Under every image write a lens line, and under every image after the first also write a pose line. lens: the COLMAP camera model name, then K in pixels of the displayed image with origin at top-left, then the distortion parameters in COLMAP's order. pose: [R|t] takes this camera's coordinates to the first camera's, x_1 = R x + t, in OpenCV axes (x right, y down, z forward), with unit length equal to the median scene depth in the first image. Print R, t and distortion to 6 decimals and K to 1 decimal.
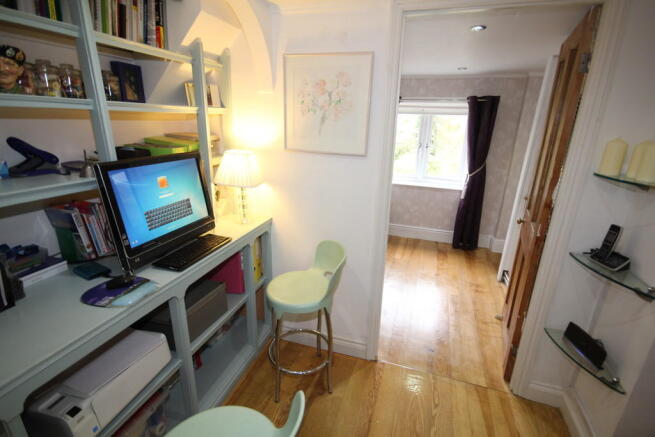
lens RADIAL K [[301.2, 0, 330.5], [0, 301.2, 215.9], [0, 0, 1]] dist [-0.004326, -0.000364]
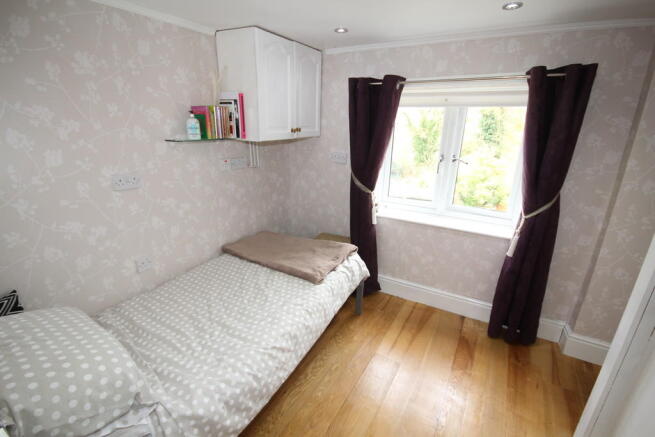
lens RADIAL K [[301.2, 0, 324.6], [0, 301.2, 220.0], [0, 0, 1]] dist [-0.004326, -0.000364]
pose [[0.981891, 0.044681, -0.184103, 0.197403], [-0.043346, 0.998997, 0.011272, -0.113980], [0.184422, -0.003088, 0.982842, 0.380761]]
